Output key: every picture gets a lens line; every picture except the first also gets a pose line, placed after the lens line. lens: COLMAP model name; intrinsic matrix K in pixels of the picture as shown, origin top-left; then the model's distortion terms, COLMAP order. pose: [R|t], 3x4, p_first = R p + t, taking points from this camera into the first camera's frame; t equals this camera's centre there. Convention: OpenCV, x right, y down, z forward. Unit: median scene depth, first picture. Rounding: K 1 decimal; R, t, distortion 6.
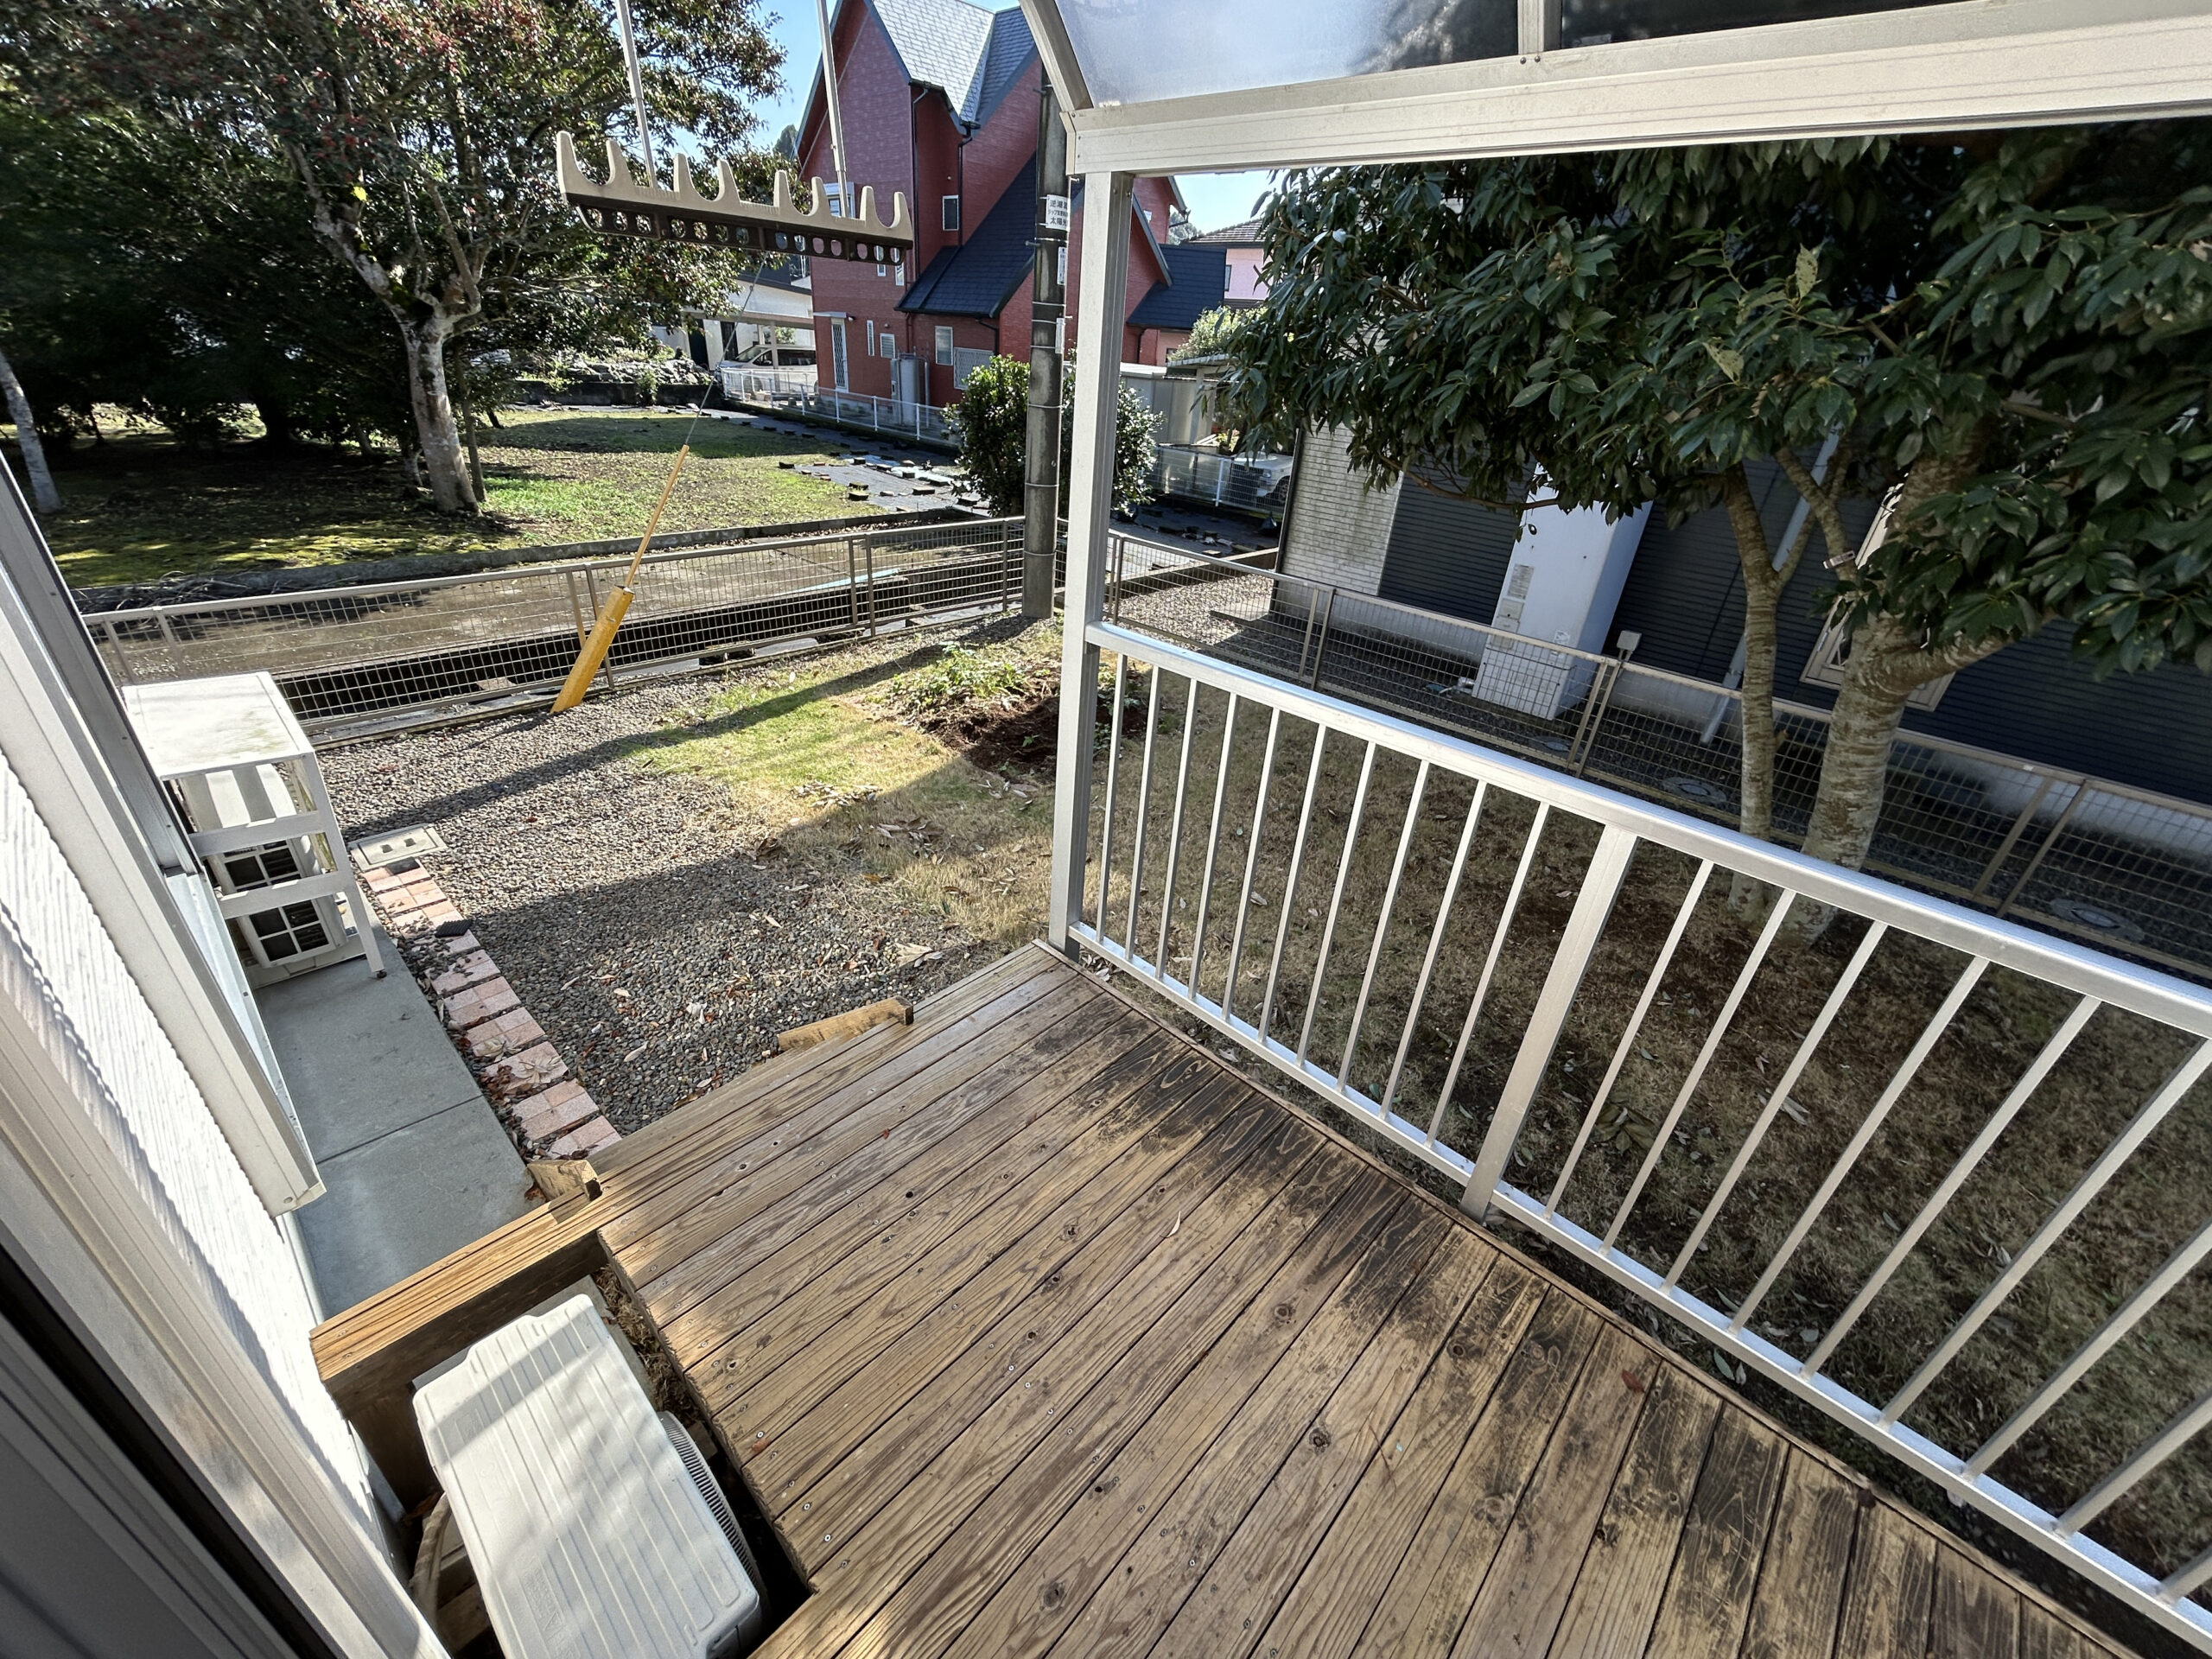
lens RADIAL K [[892.2, 0, 1108.9], [0, 892.2, 826.1], [0, 0, 1]] dist [0.000378, 0.000765]
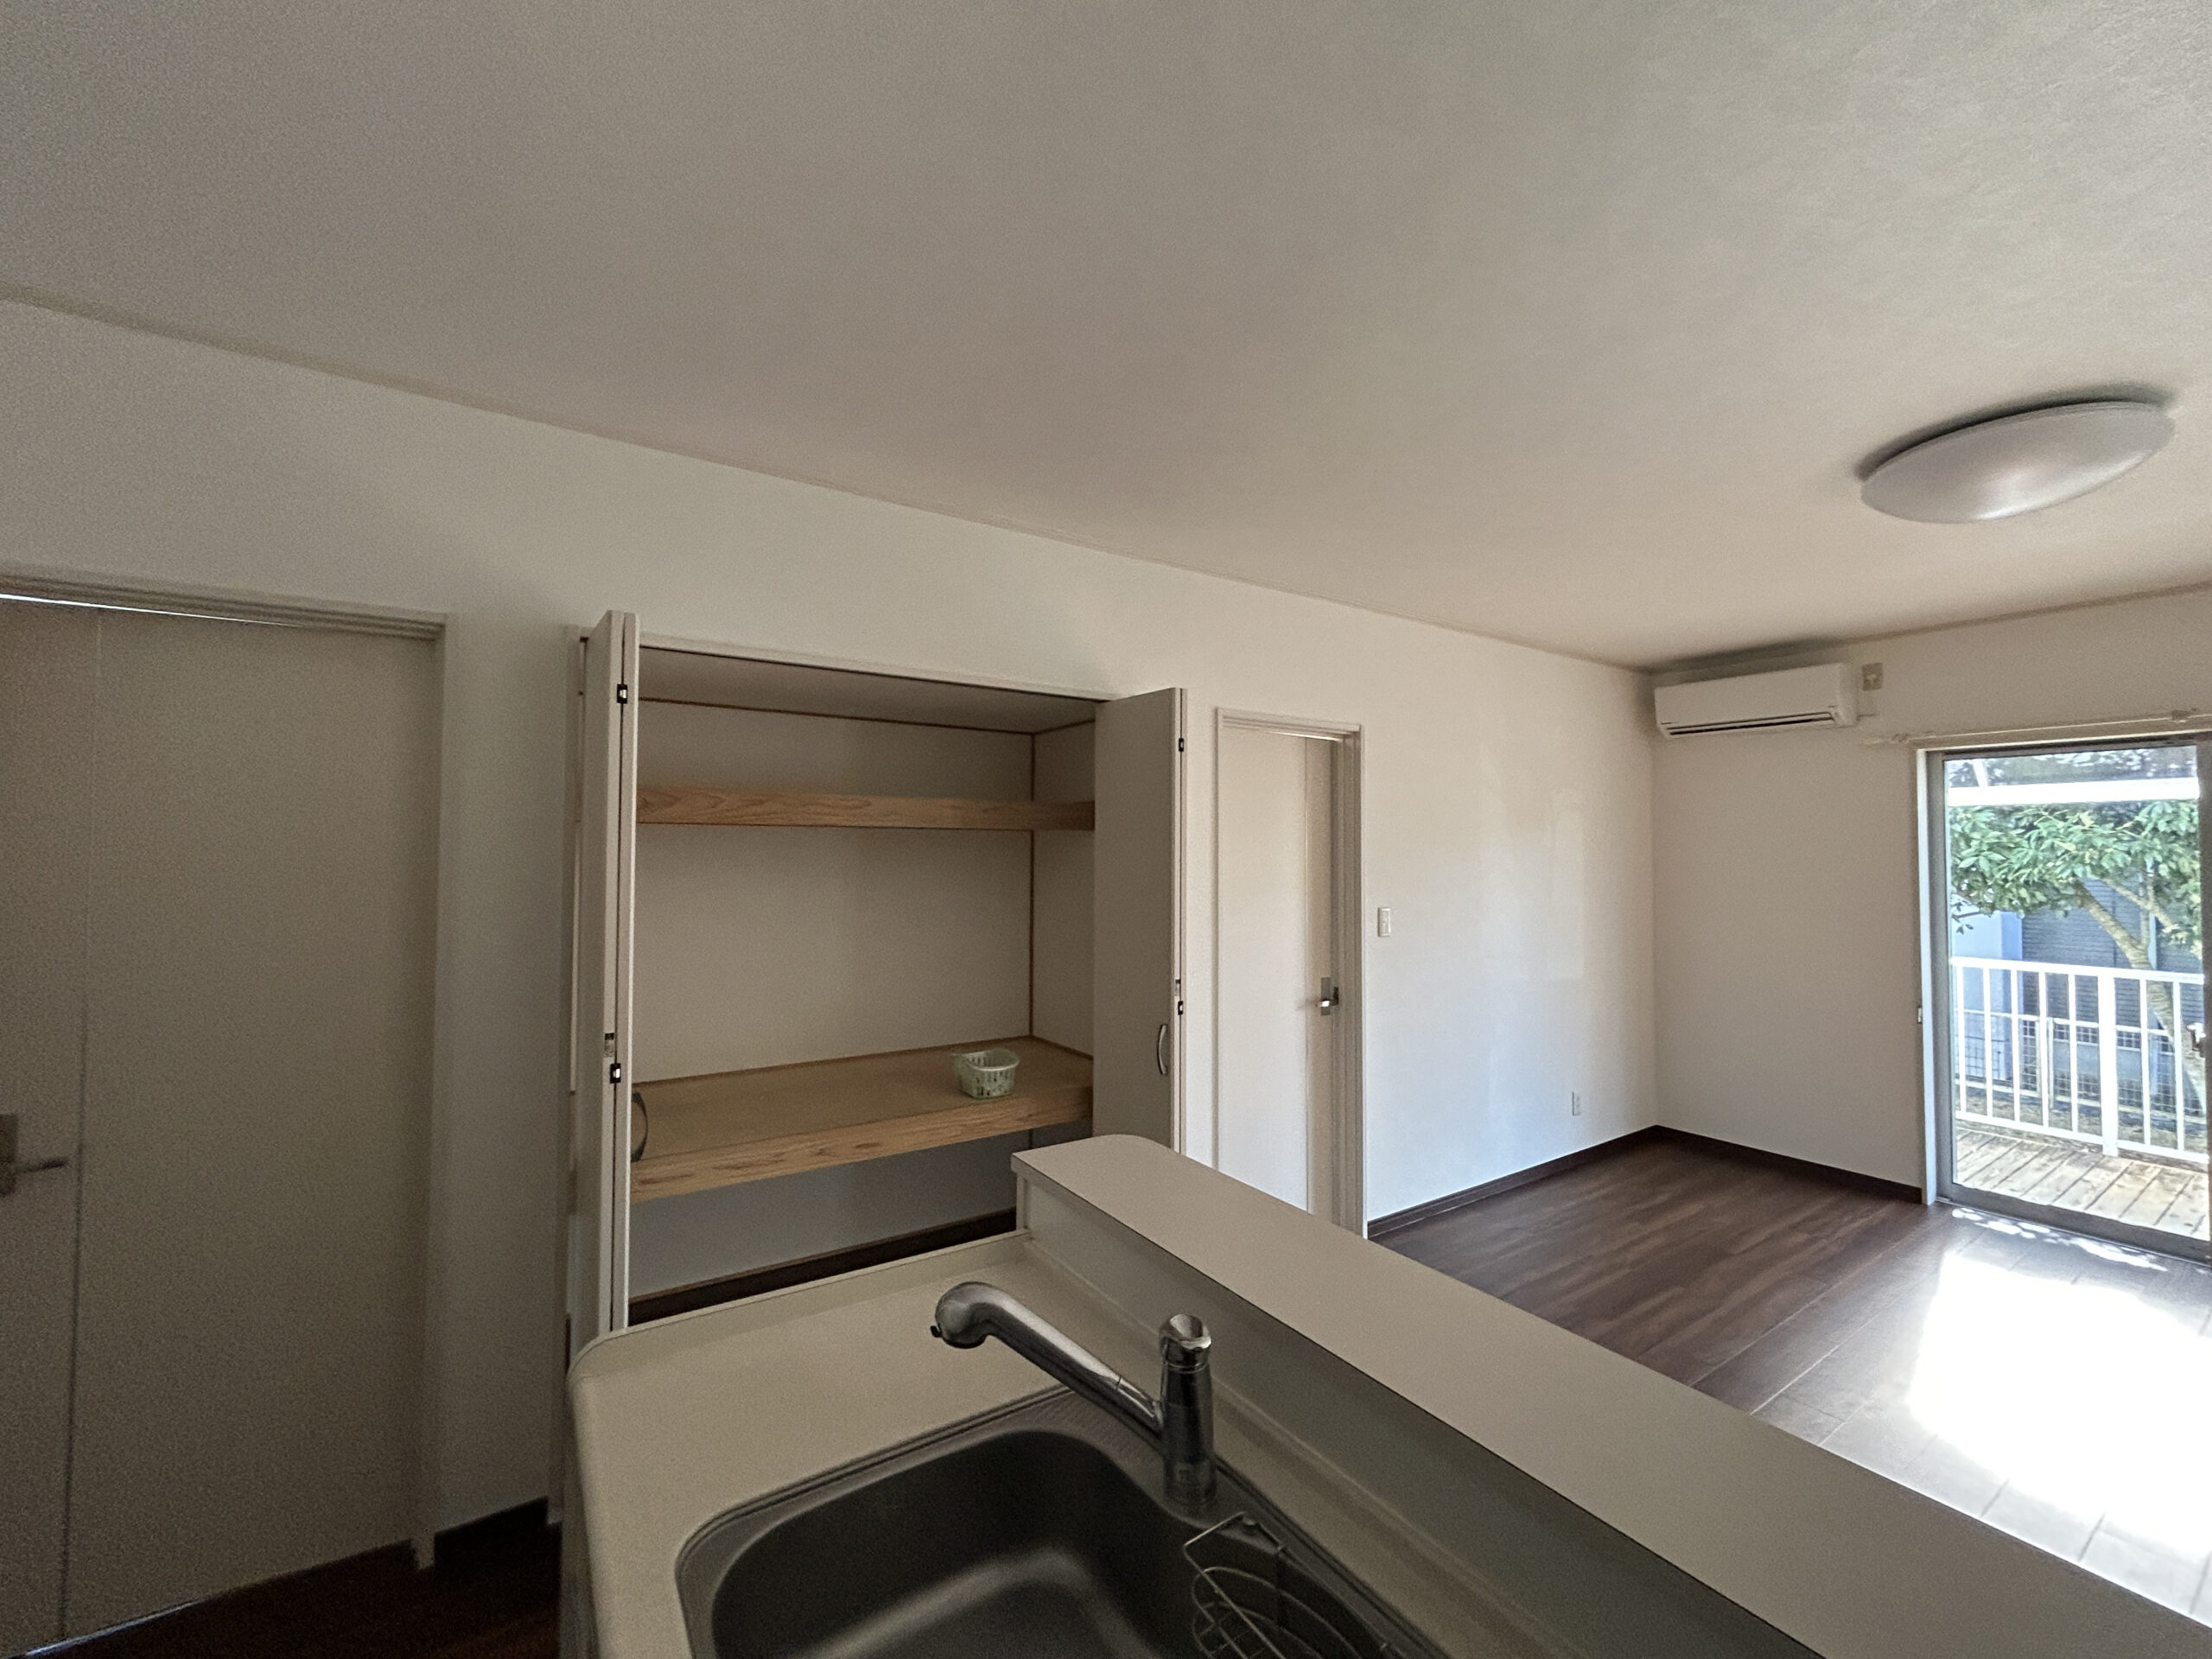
lens RADIAL K [[892.2, 0, 1103.4], [0, 892.2, 813.2], [0, 0, 1]] dist [0.000378, 0.000765]
pose [[0.972064, -0.074032, -0.222735, -1.675942], [-0.053881, 0.853231, -0.518743, 1.053571], [0.228448, 0.516252, 0.825406, -2.146798]]
